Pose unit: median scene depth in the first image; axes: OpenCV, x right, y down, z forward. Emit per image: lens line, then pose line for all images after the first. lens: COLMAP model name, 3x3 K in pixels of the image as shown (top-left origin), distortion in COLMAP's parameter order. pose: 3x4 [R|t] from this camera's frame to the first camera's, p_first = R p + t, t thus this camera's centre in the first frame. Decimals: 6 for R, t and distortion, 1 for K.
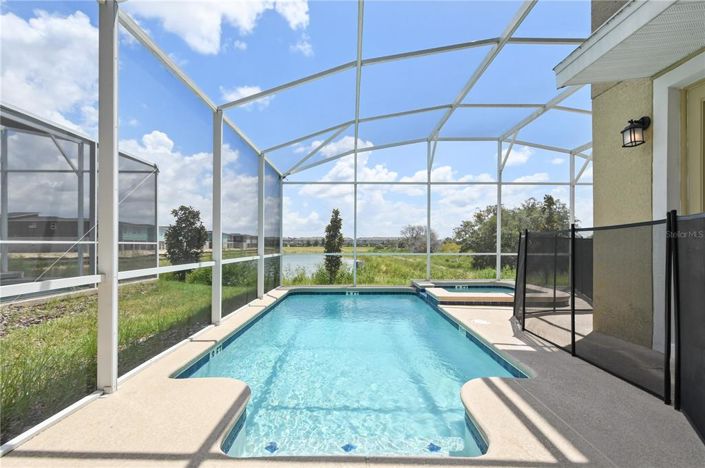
lens RADIAL K [[311.7, 0, 352.5], [0, 311.7, 245.4], [0, 0, 1]] dist [0.016526, 0.000091]
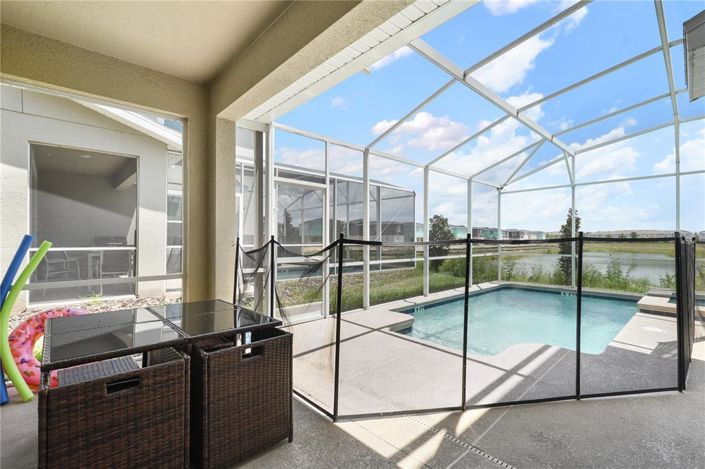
lens RADIAL K [[311.1, 0, 356.0], [0, 311.1, 240.7], [0, 0, 1]] dist [0.000441, 0.000019]
pose [[0.676046, -0.002304, -0.736856, 0.271939], [0.001046, 0.999997, -0.002168, -0.019069], [0.736859, 0.000695, 0.676046, -0.196370]]
